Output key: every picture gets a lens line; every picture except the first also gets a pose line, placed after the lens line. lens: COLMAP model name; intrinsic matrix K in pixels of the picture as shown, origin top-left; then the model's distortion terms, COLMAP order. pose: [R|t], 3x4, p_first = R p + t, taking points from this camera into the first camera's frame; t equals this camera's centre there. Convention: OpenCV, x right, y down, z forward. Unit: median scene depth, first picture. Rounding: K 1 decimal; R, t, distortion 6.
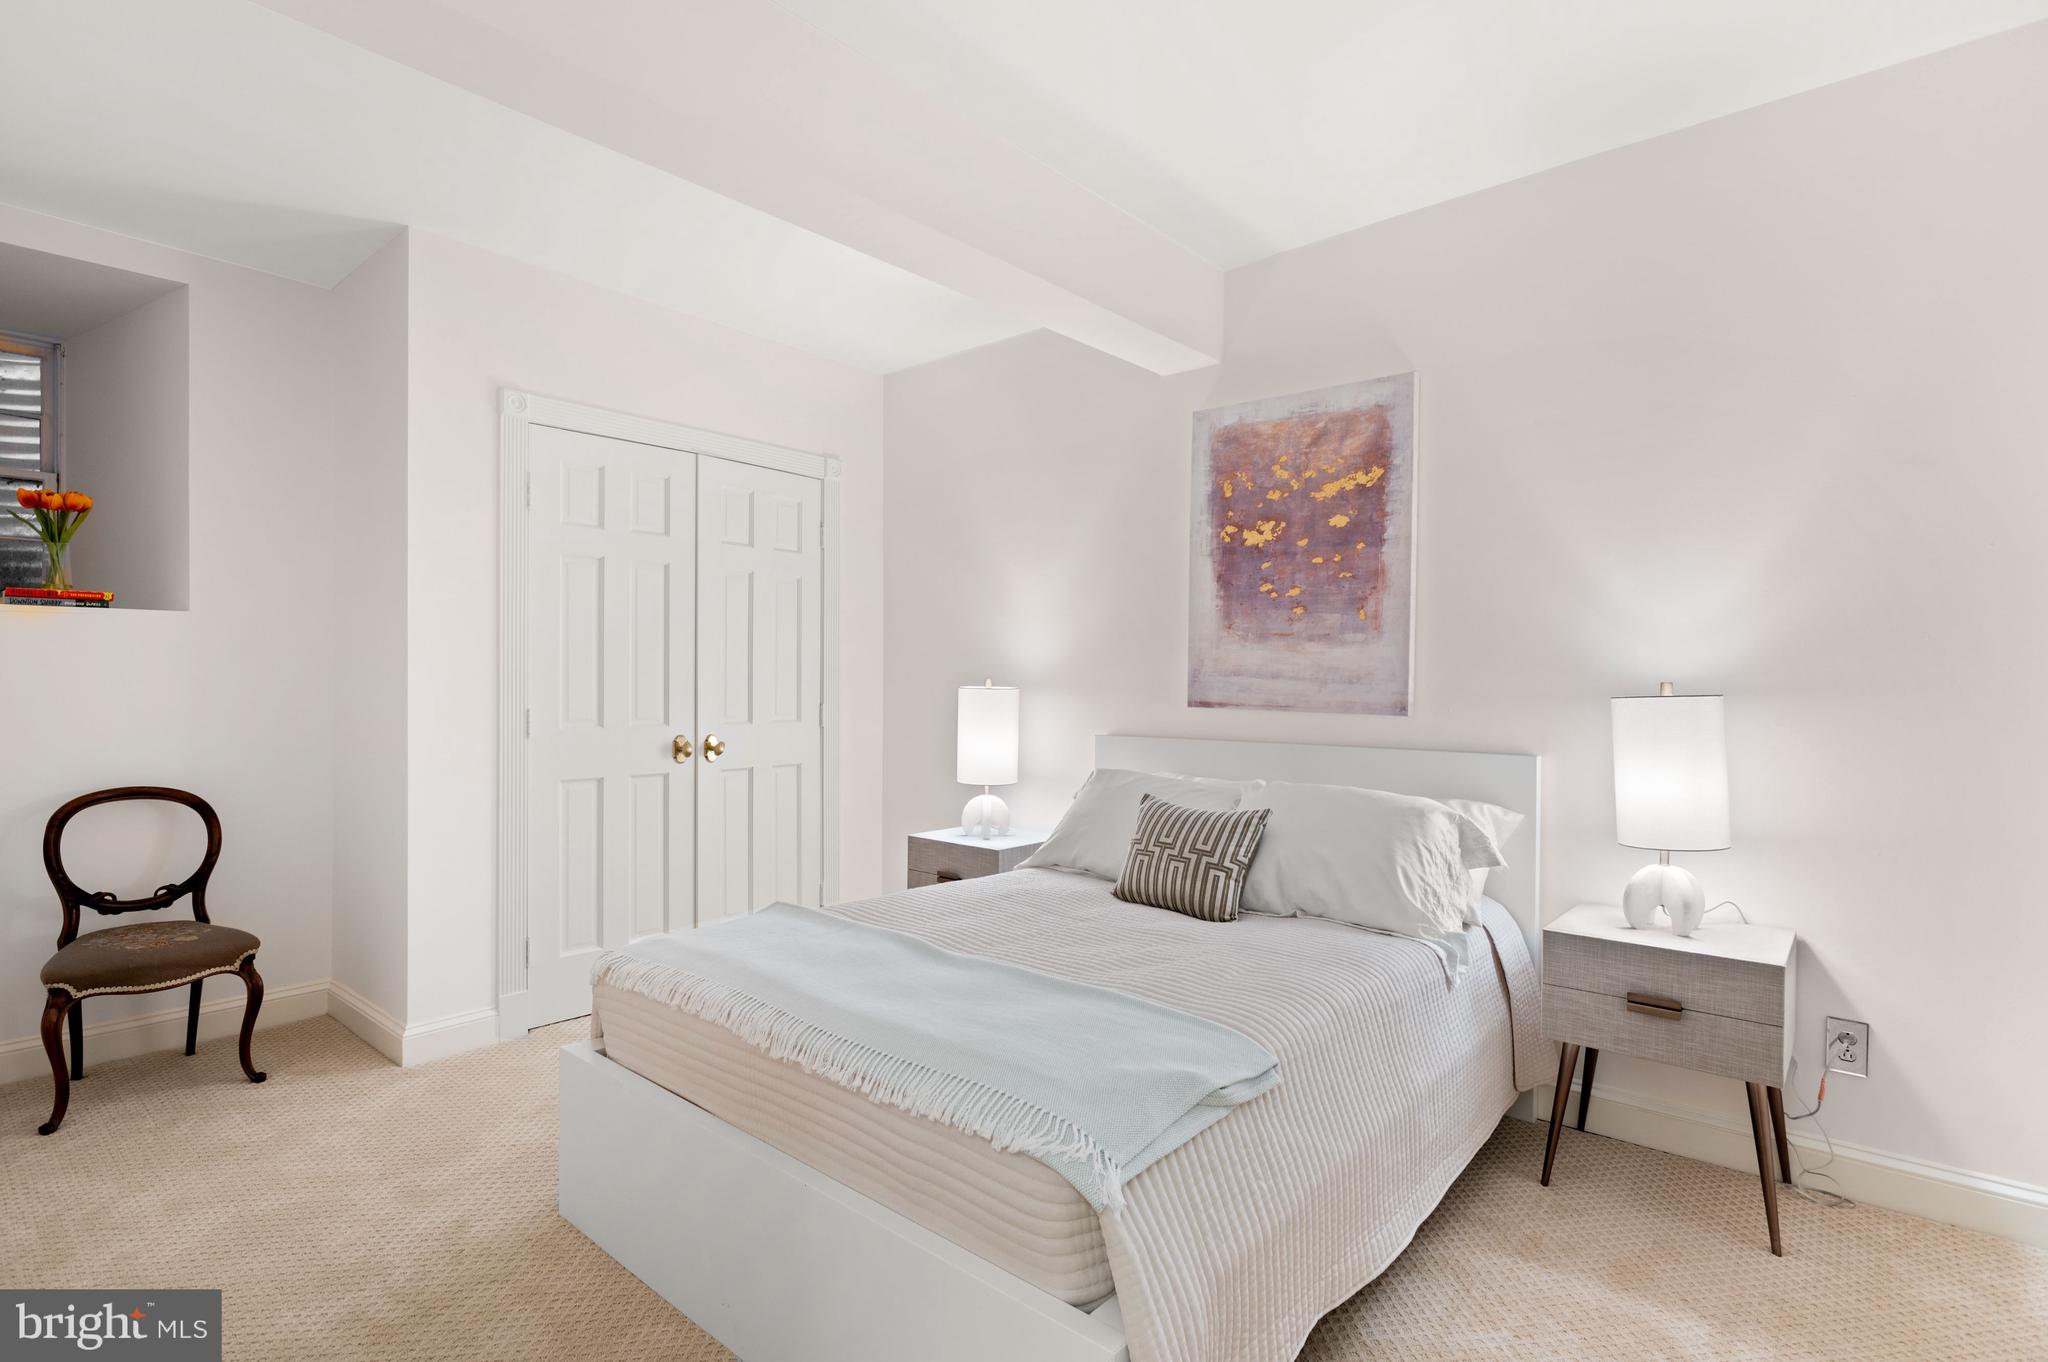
lens RADIAL K [[990.3, 0, 1023.8], [0, 990.3, 687.3], [0, 0, 1]] dist [-0.004424, -0.000232]
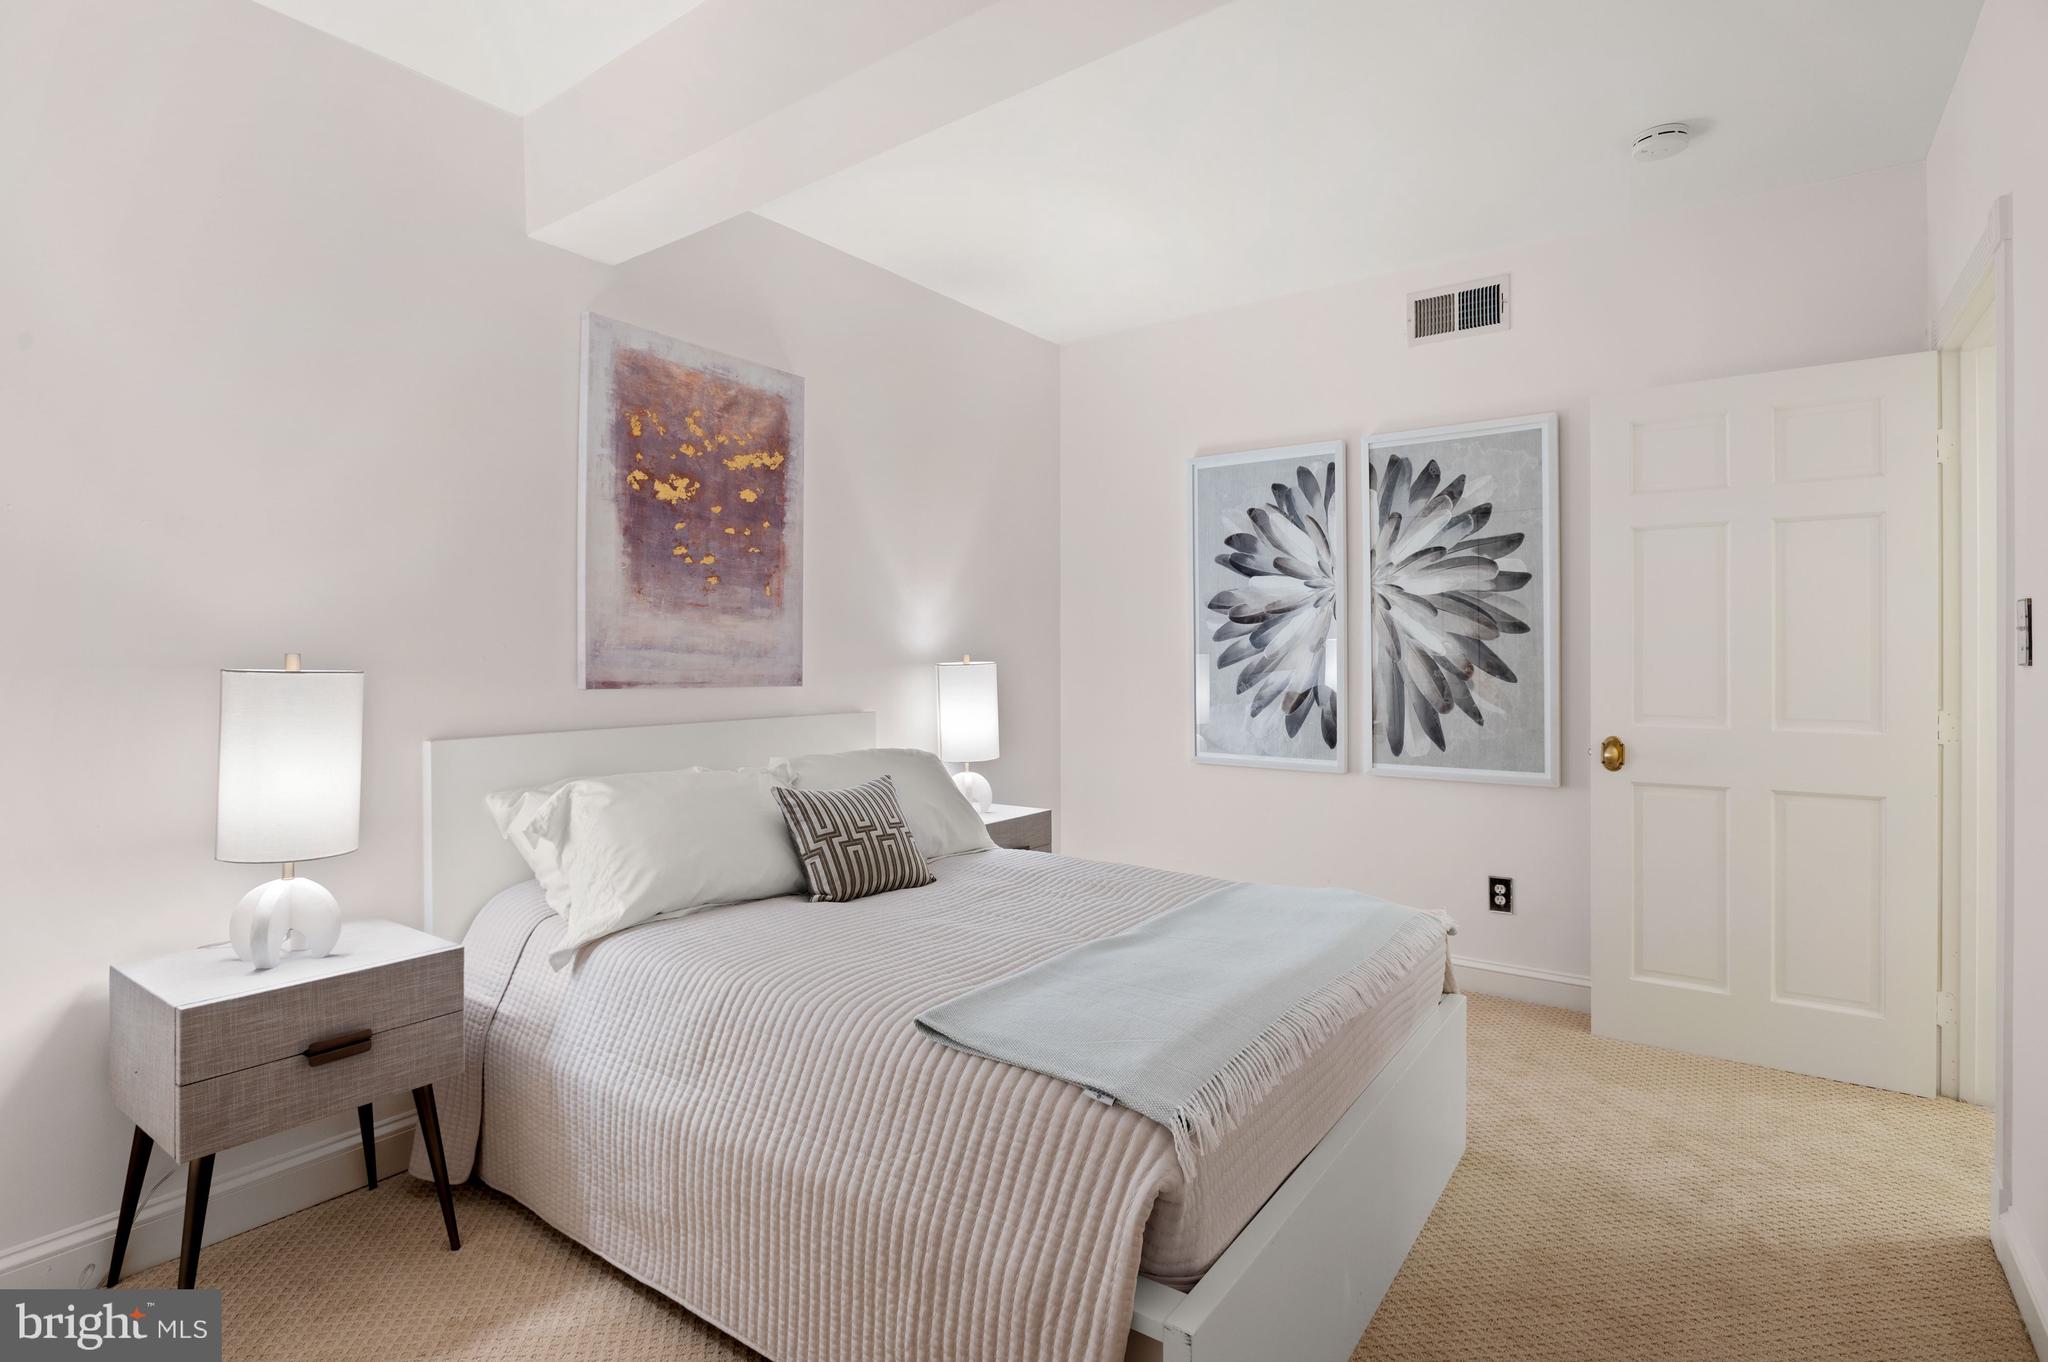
lens RADIAL K [[990.3, 0, 1025.0], [0, 990.3, 667.9], [0, 0, 1]] dist [-0.004424, -0.000232]
pose [[-0.079999, -0.020088, 0.996592, -0.685522], [0.008668, 0.999745, 0.020847, -0.011133], [-0.996757, 0.010306, -0.079805, 0.773731]]
